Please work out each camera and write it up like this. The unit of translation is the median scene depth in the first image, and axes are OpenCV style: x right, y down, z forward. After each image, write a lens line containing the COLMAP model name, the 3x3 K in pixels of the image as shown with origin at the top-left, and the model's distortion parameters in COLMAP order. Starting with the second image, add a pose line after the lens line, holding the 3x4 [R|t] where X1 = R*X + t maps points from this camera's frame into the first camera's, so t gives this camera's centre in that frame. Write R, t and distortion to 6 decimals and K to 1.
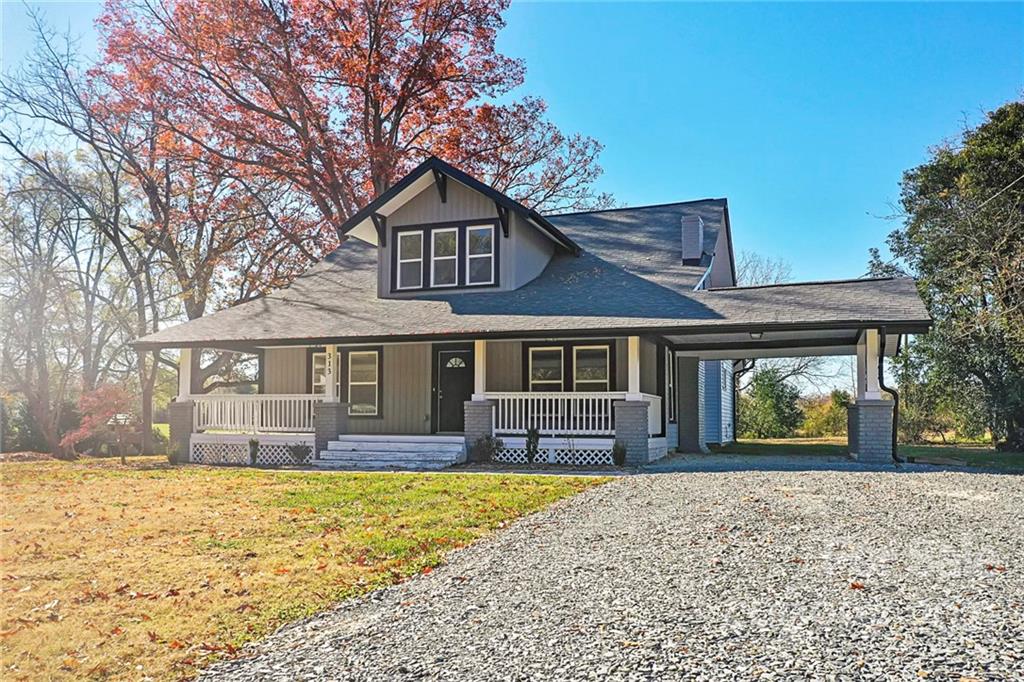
lens RADIAL K [[839.3, 0, 510.2], [0, 839.3, 397.8], [0, 0, 1]] dist [0.000559, -0.001978]
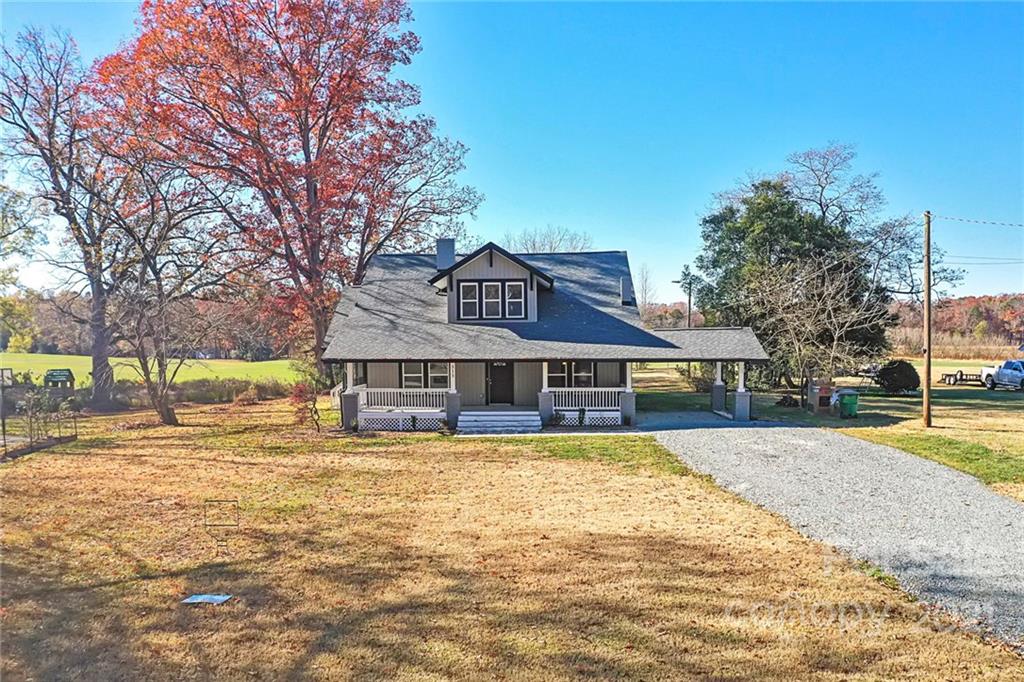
lens RADIAL K [[839.3, 0, 510.2], [0, 839.3, 397.8], [0, 0, 1]] dist [0.000559, -0.001978]
pose [[0.949672, -0.034535, 0.311337, -0.604835], [0.001666, 0.994447, 0.105226, -0.157985], [-0.313242, -0.099412, 0.944456, -0.648030]]
